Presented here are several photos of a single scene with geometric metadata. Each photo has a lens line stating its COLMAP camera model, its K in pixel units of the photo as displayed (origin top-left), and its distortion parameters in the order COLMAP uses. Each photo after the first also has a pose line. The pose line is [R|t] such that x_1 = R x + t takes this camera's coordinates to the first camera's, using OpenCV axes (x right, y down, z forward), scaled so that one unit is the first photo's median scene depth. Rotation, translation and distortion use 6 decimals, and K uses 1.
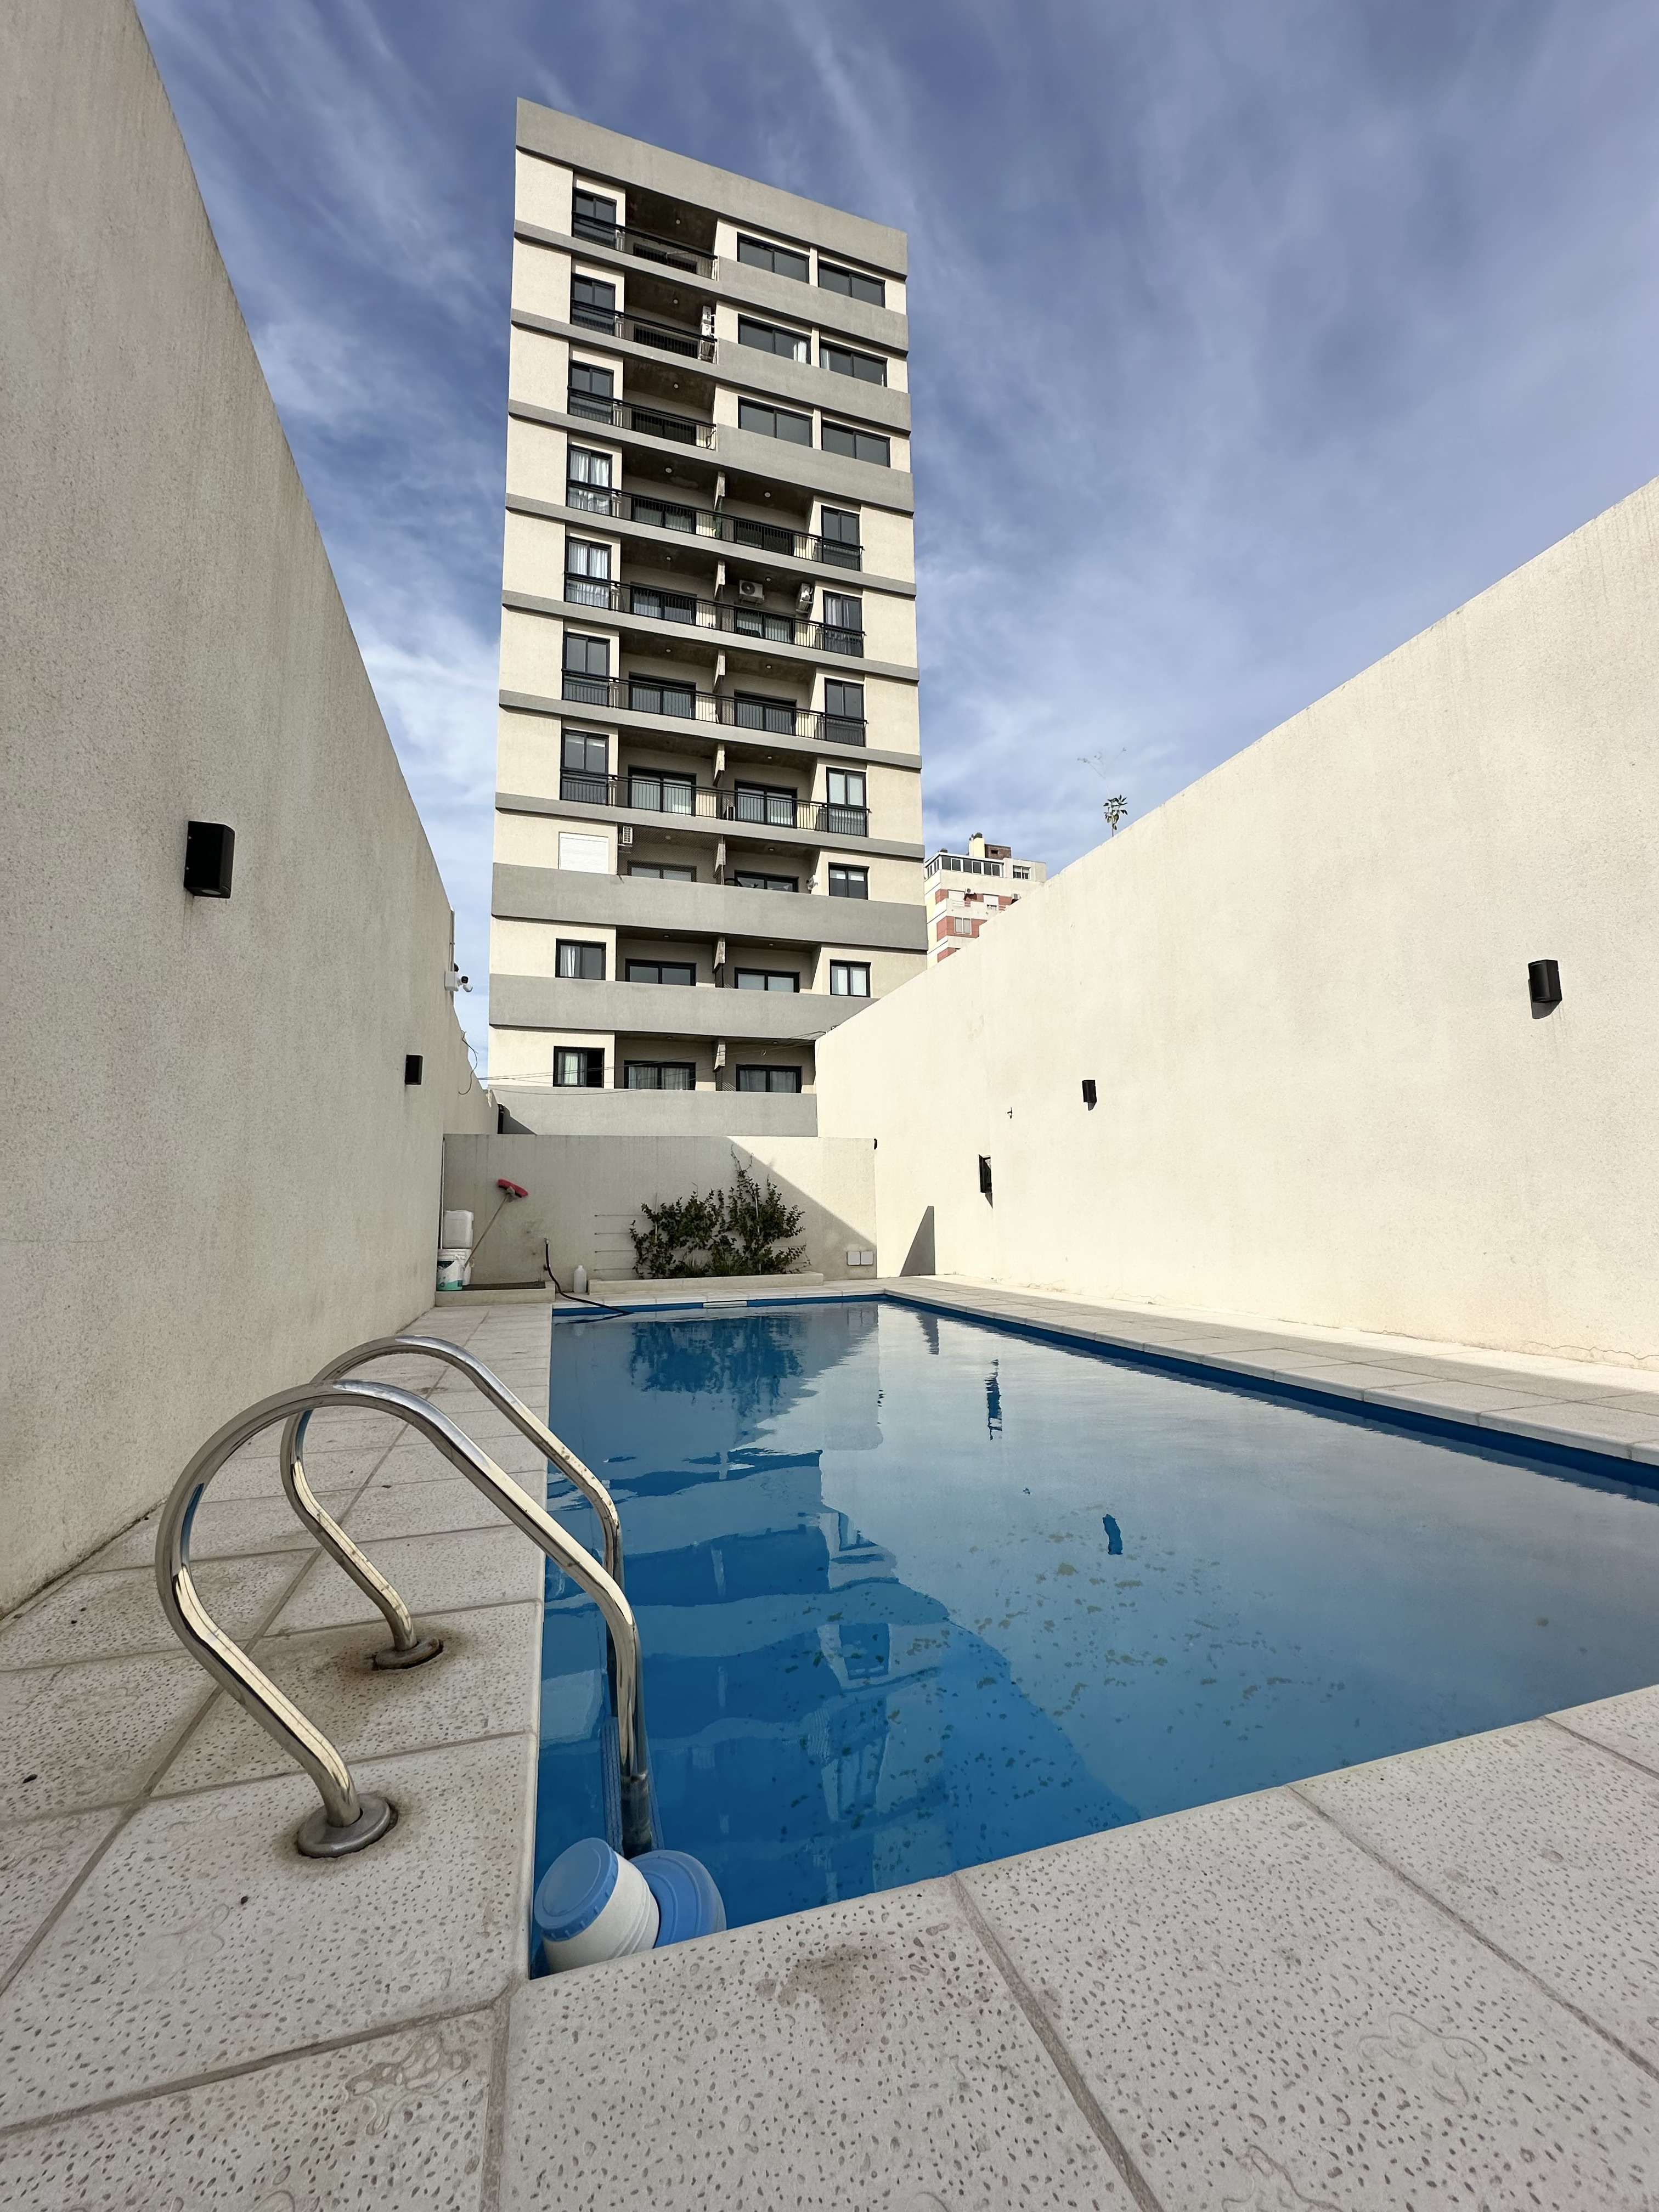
lens RADIAL K [[877.6, 0, 829.5], [0, 877.6, 1106.0], [0, 0, 1]] dist [-0.002337, 0.000333]
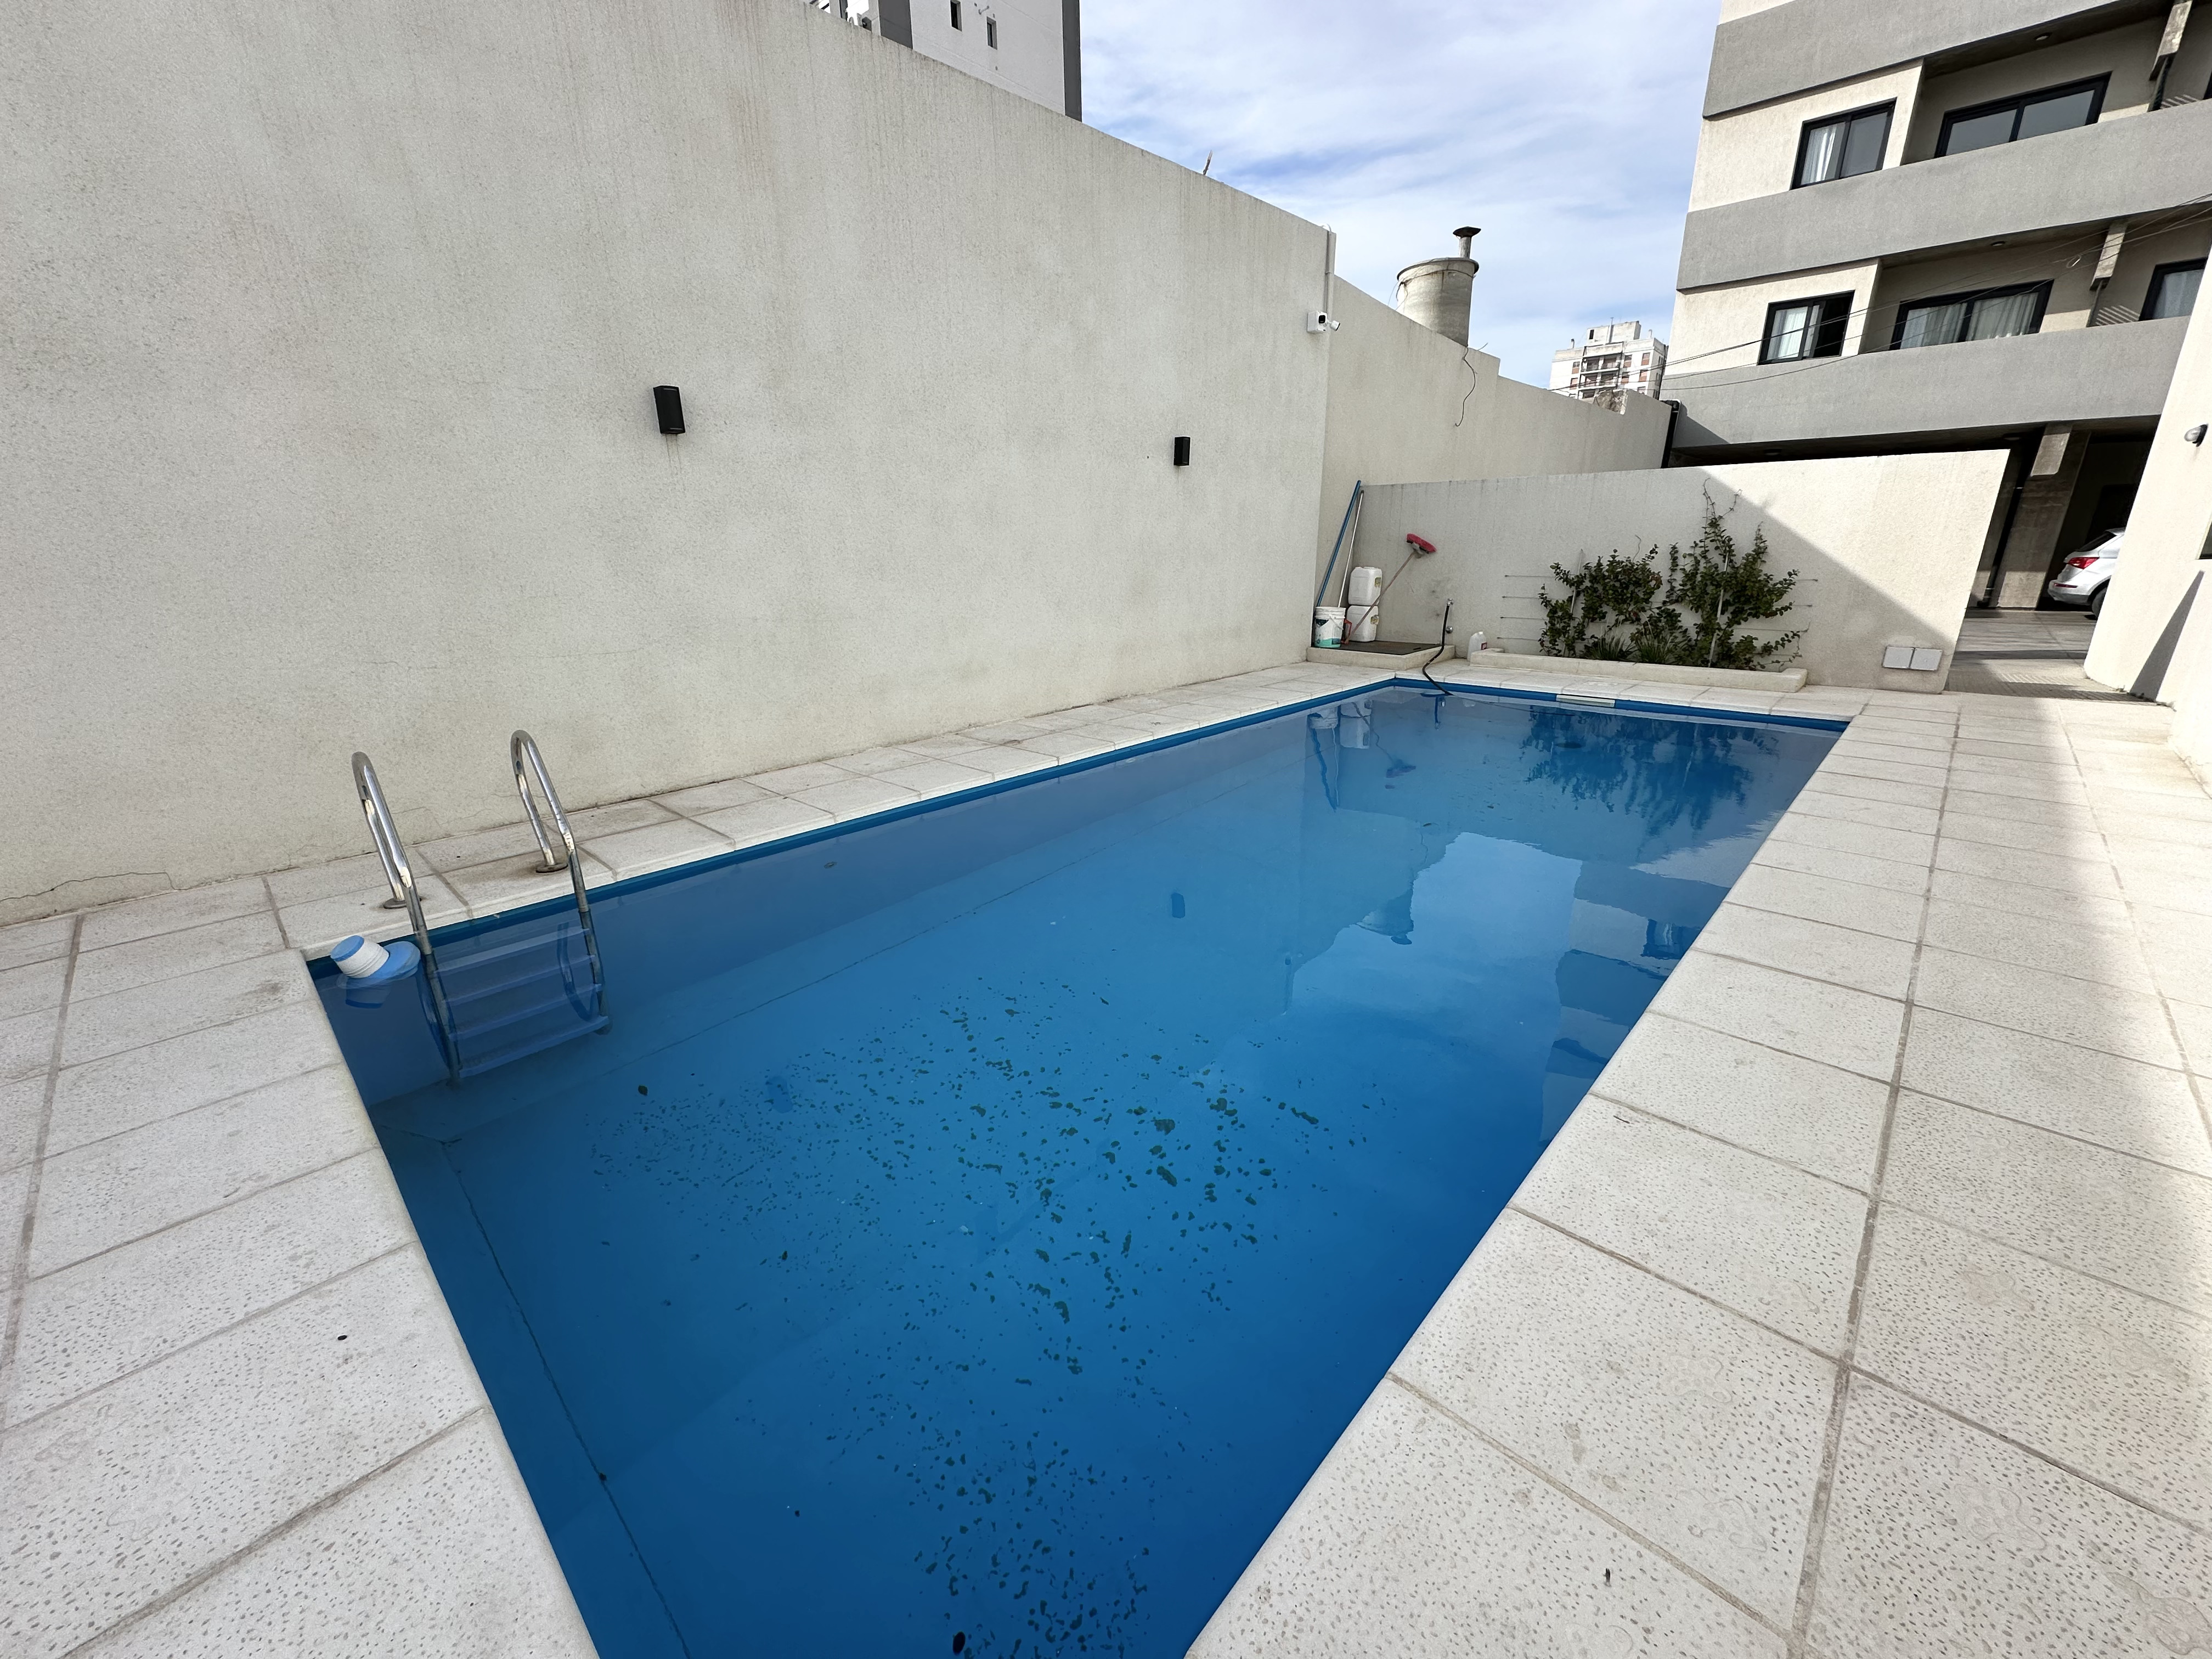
lens RADIAL K [[877.6, 0, 1107.0], [0, 877.6, 828.1], [0, 0, 1]] dist [-0.002337, 0.000333]
pose [[0.484792, 0.284099, -0.827203, 0.321360], [0.116966, 0.916221, 0.383221, -0.025651], [0.866773, -0.282536, 0.410947, 0.210972]]
